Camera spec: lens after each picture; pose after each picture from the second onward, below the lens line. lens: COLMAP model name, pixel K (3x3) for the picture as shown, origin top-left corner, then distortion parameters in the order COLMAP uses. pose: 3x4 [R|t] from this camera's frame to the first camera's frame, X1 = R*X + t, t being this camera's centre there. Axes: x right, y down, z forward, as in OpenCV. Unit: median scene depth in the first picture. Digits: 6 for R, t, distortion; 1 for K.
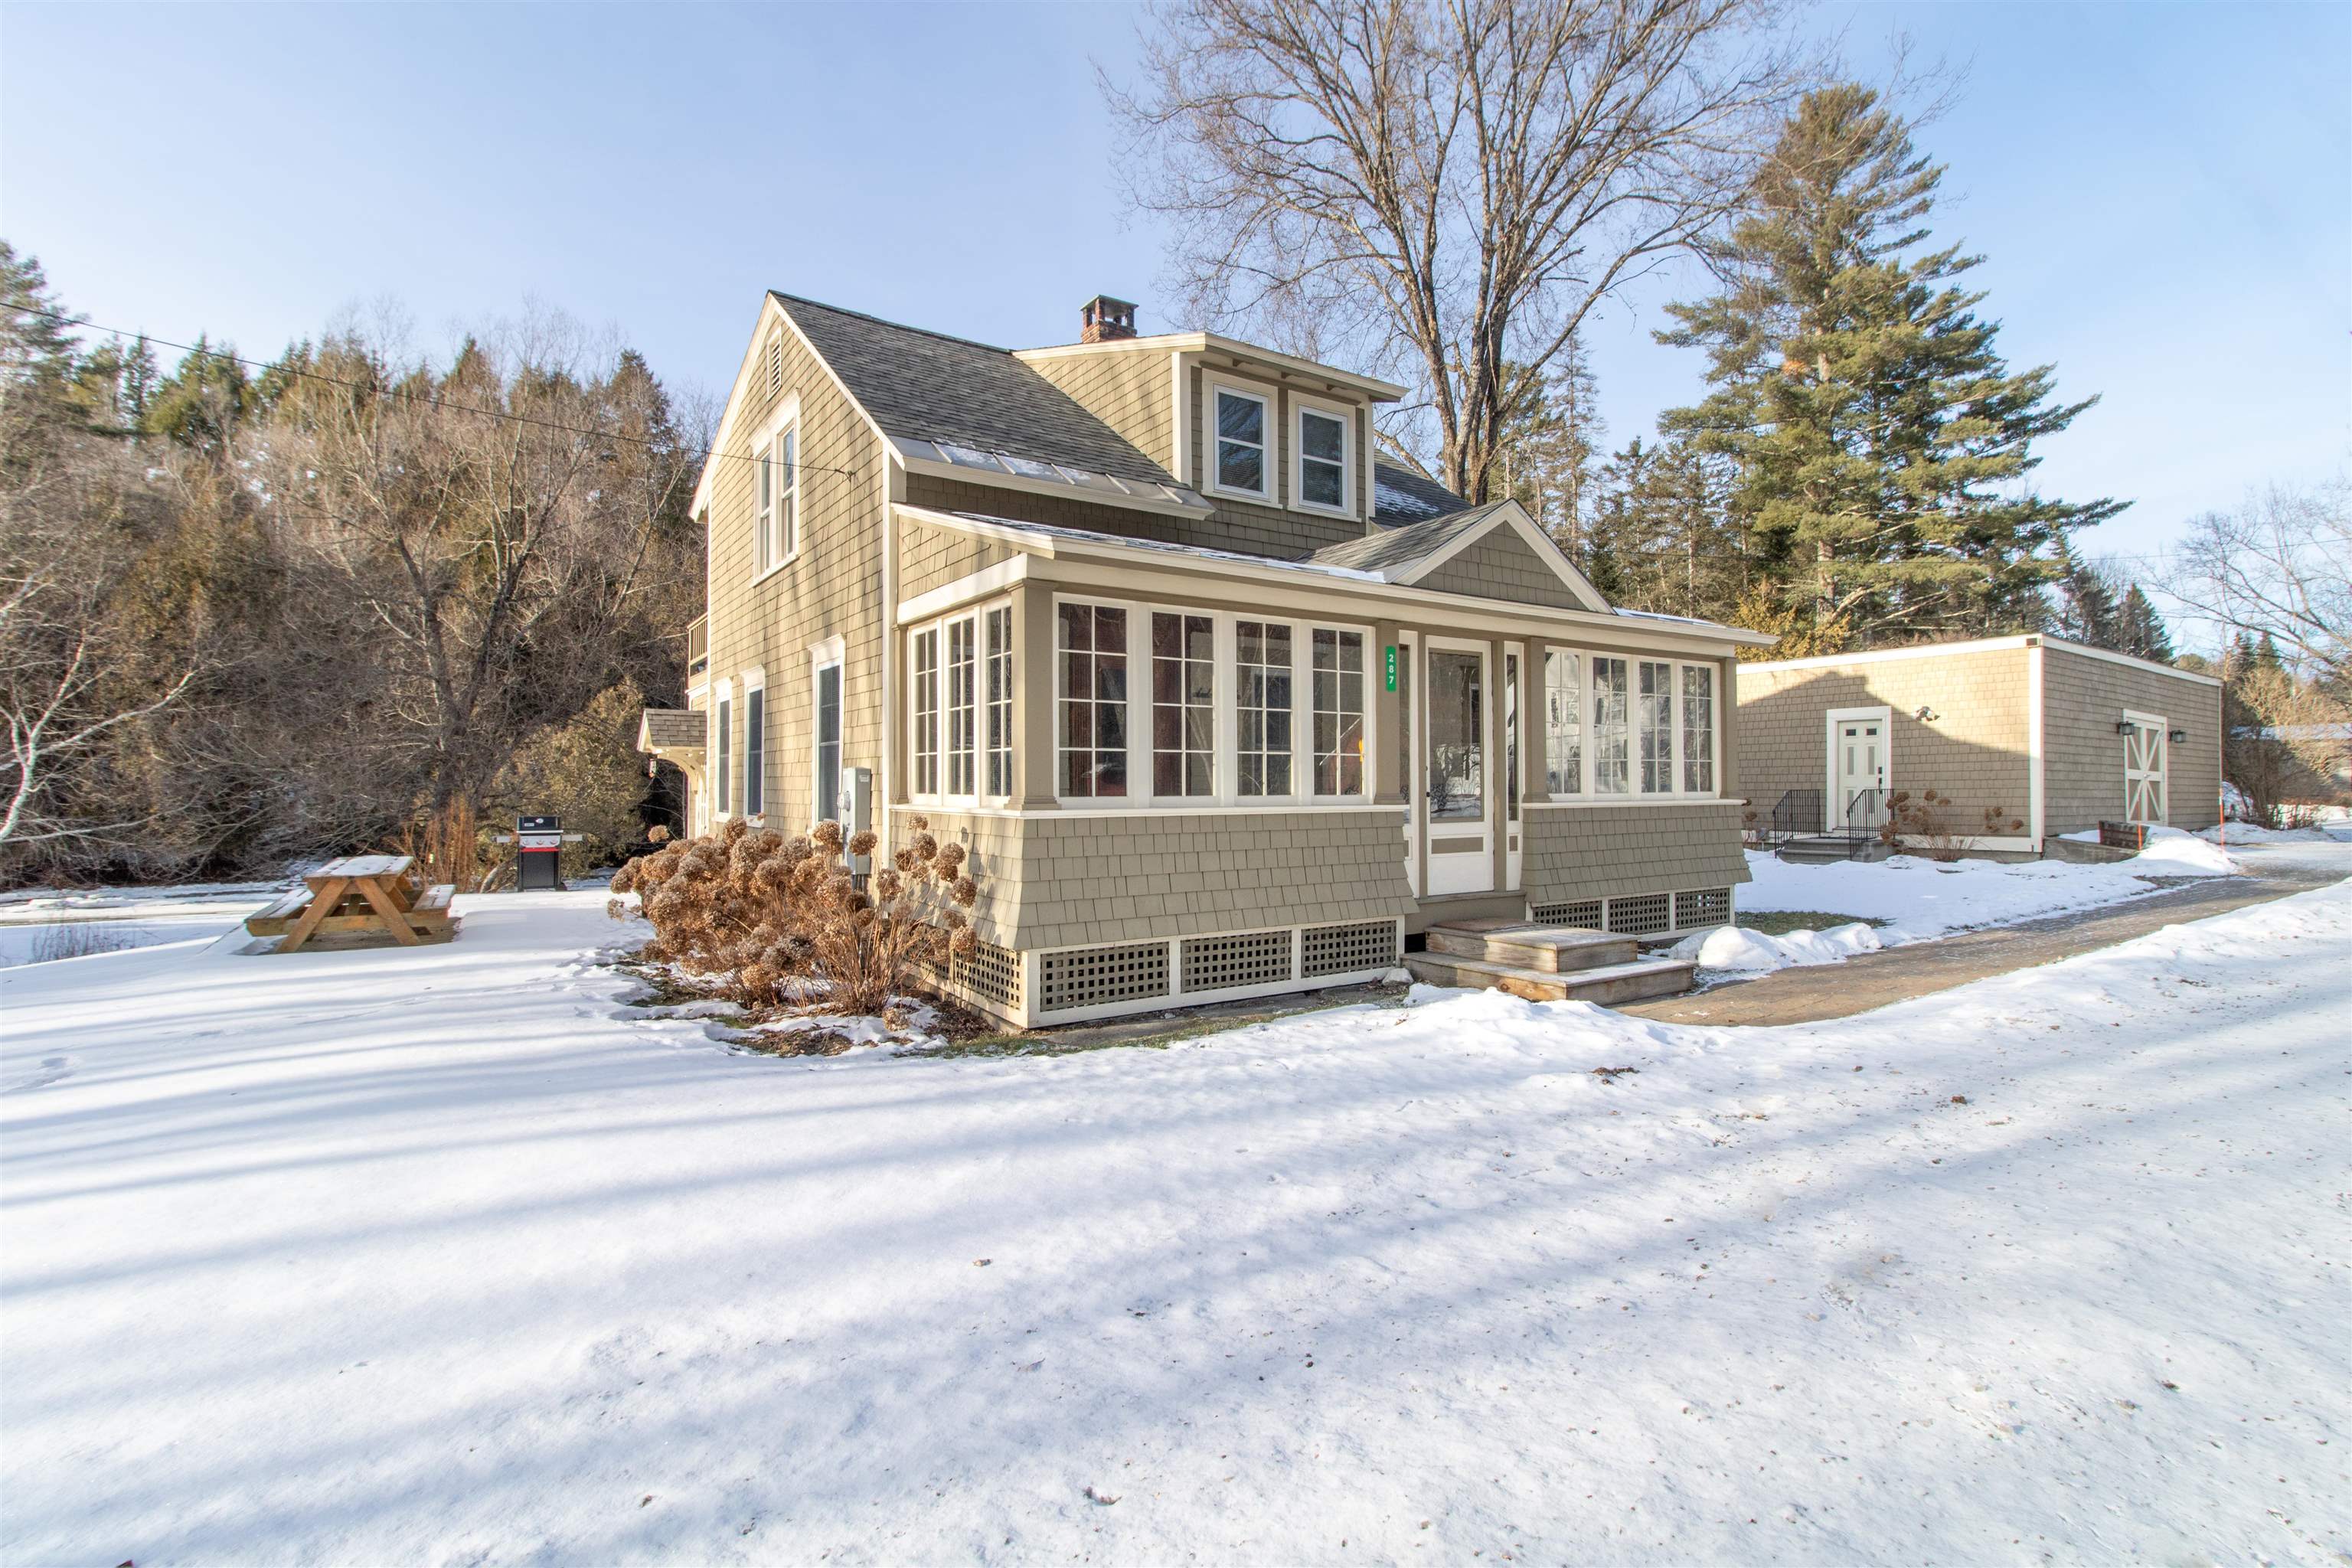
lens RADIAL K [[1091.8, 0, 1181.9], [0, 1091.8, 777.3], [0, 0, 1]] dist [-0.003347, 0.001675]
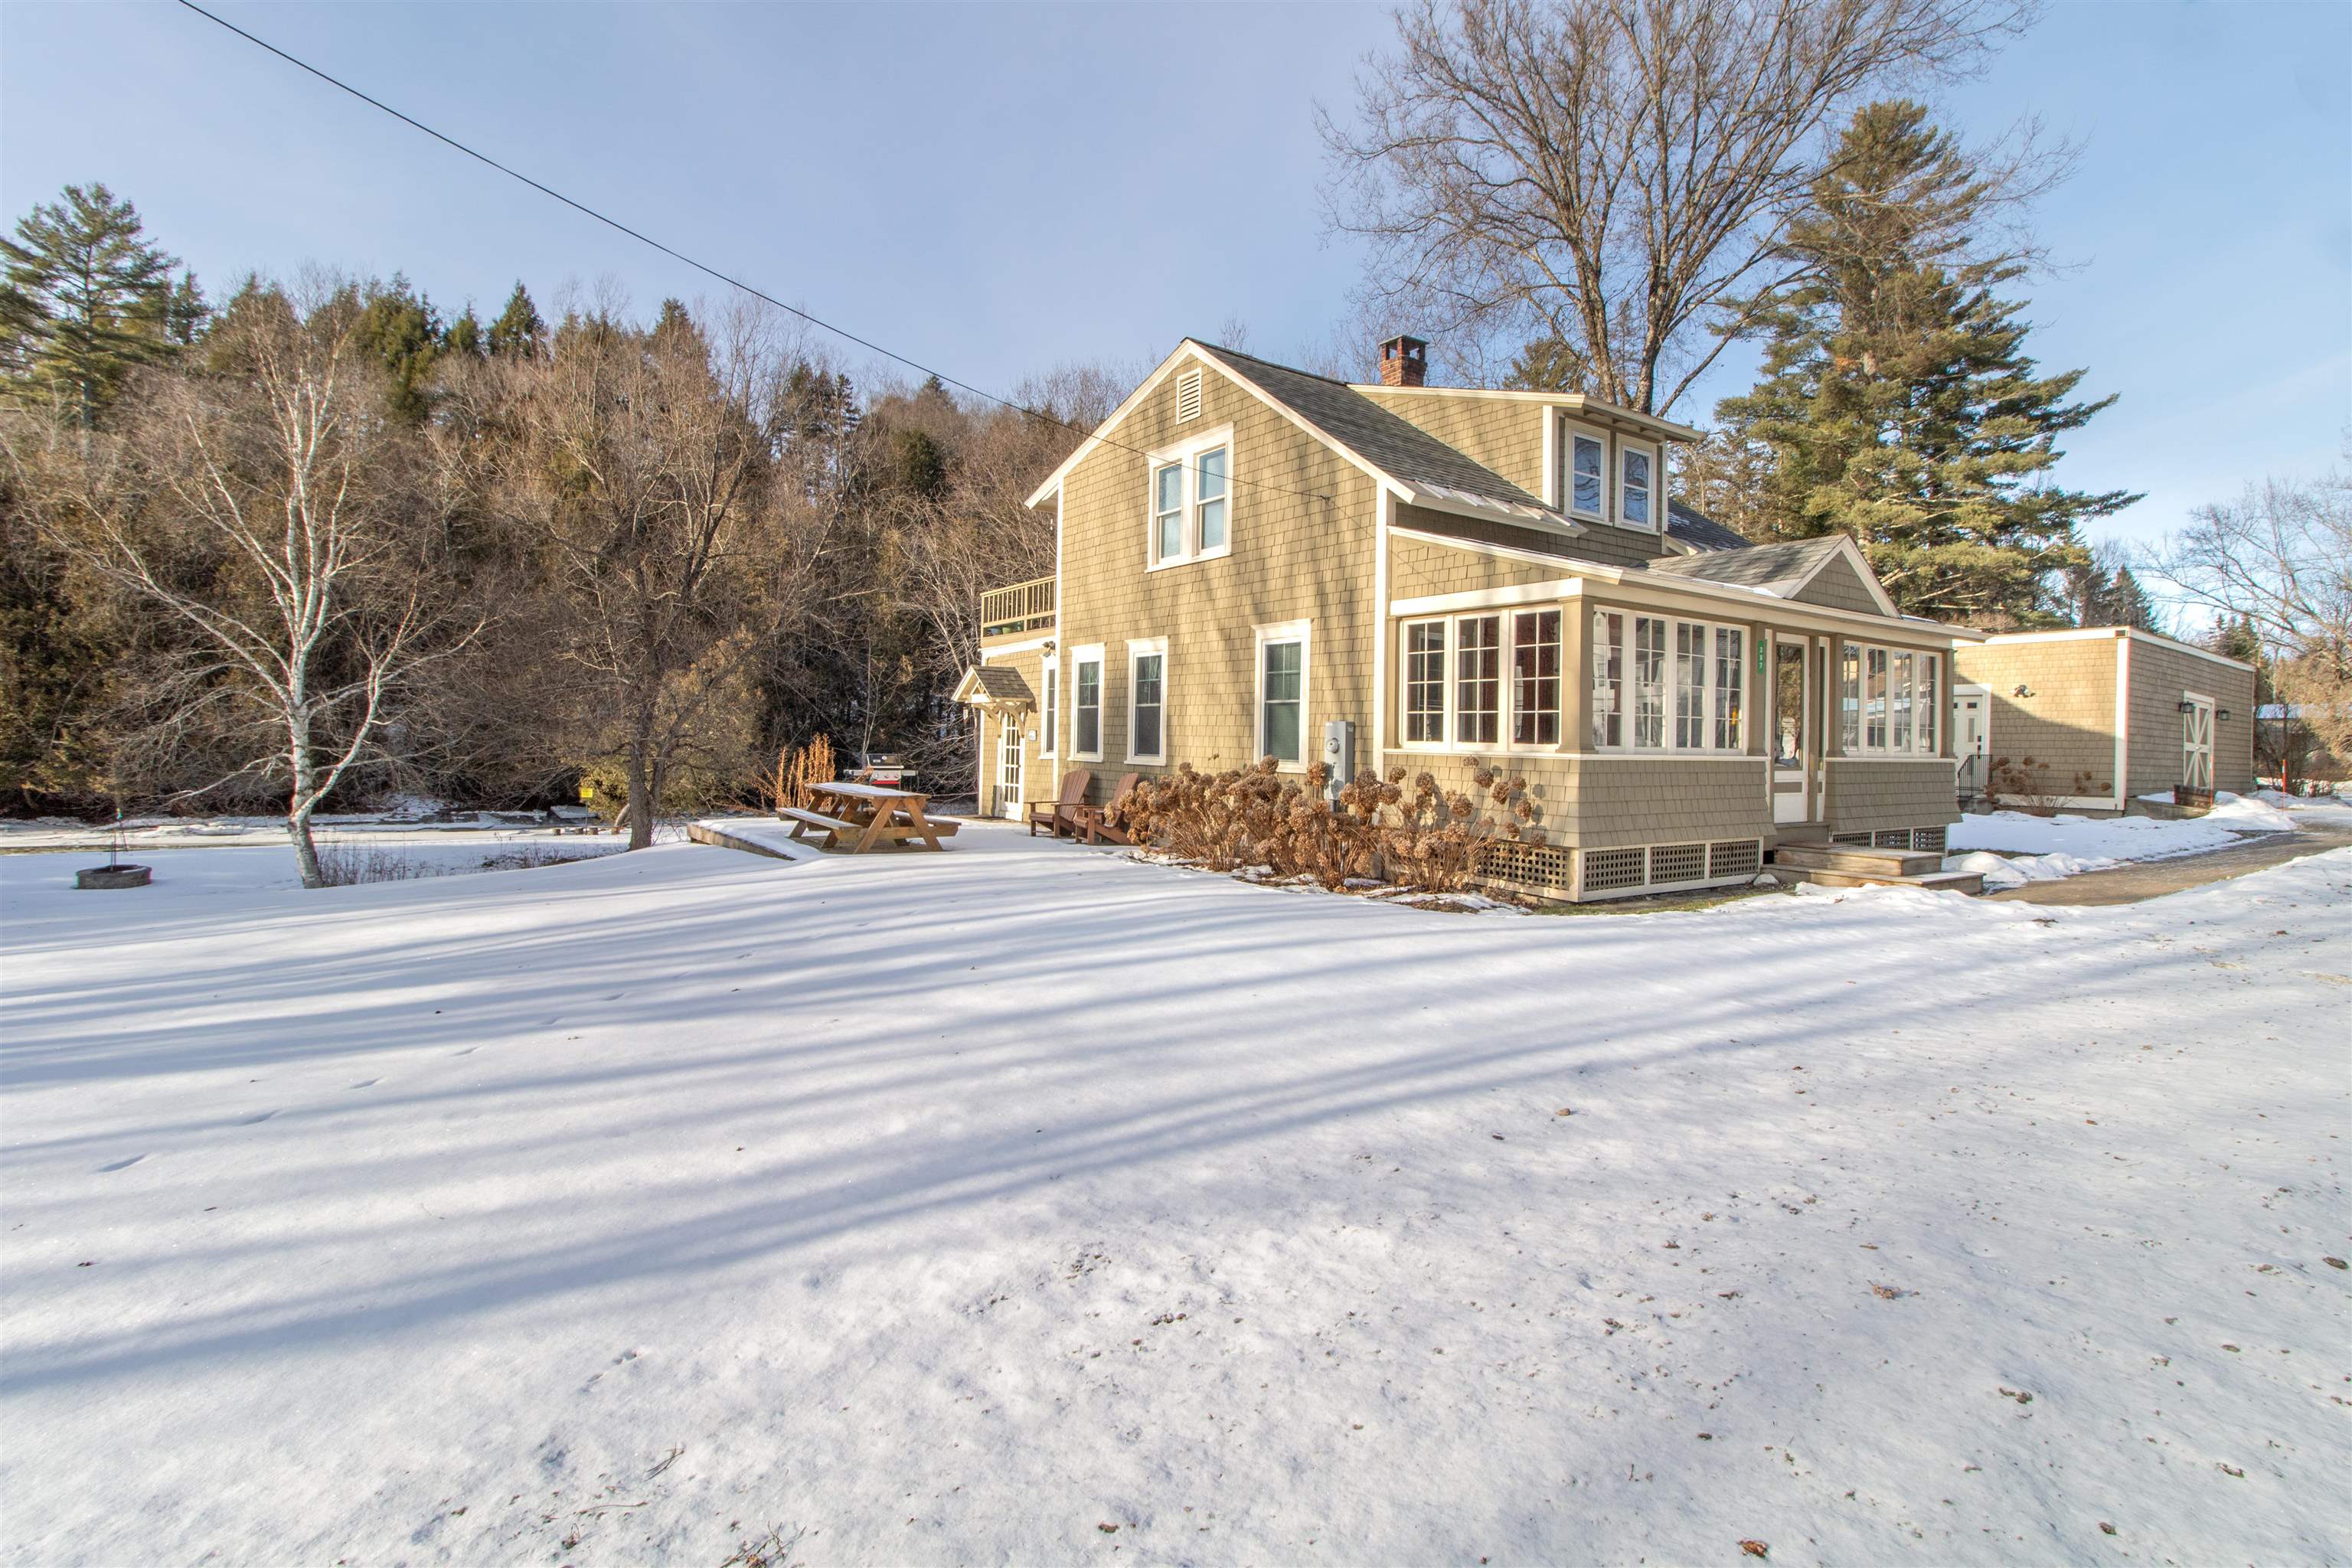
lens RADIAL K [[1091.8, 0, 1175.4], [0, 1091.8, 748.8], [0, 0, 1]] dist [-0.003347, 0.001675]
pose [[0.999630, 0.020360, 0.018047, -0.264478], [-0.020633, 0.999673, 0.015106, 0.004735], [-0.017733, -0.015473, 0.999723, -0.168826]]
